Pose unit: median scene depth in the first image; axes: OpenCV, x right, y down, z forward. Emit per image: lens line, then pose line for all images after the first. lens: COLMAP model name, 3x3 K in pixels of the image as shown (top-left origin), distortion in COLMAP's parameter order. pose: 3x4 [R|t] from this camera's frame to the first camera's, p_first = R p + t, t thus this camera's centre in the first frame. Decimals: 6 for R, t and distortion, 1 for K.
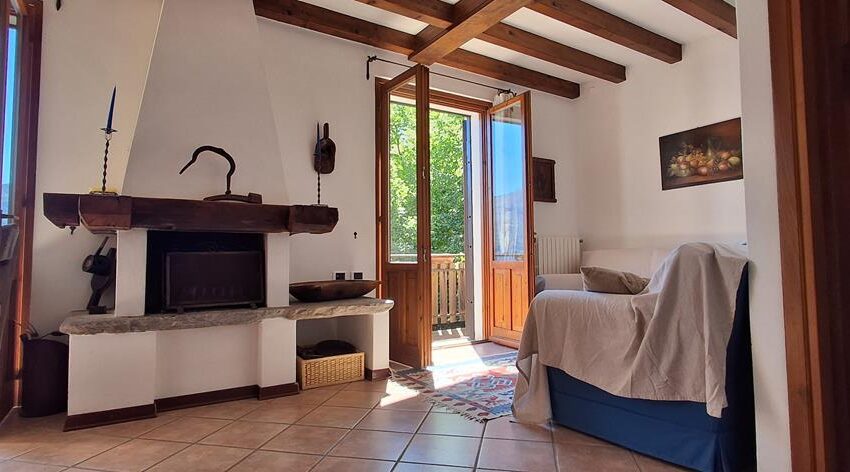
lens RADIAL K [[470.6, 0, 426.3], [0, 470.6, 226.9], [0, 0, 1]] dist [-0.000390, 0.002300]
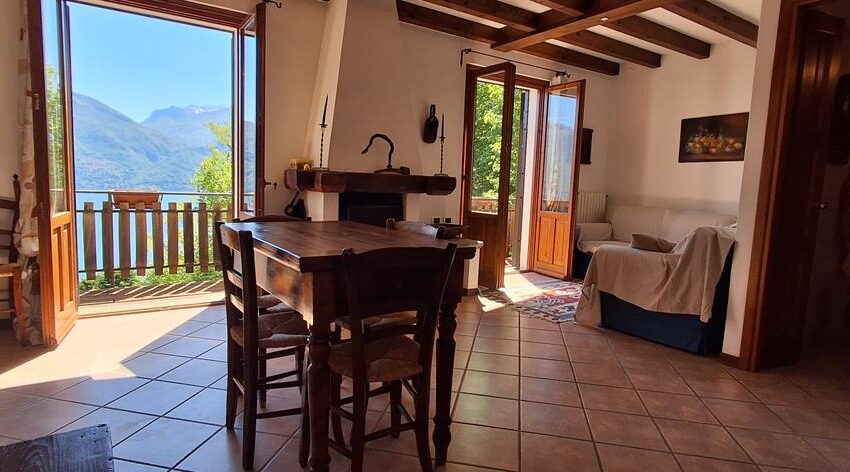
lens RADIAL K [[470.6, 0, 426.3], [0, 470.6, 226.9], [0, 0, 1]] dist [-0.000390, 0.002300]
pose [[0.998698, 0.047896, 0.017570, -0.273878], [-0.050109, 0.985599, 0.161504, -0.109542], [-0.009582, -0.162174, 0.986716, -0.391538]]
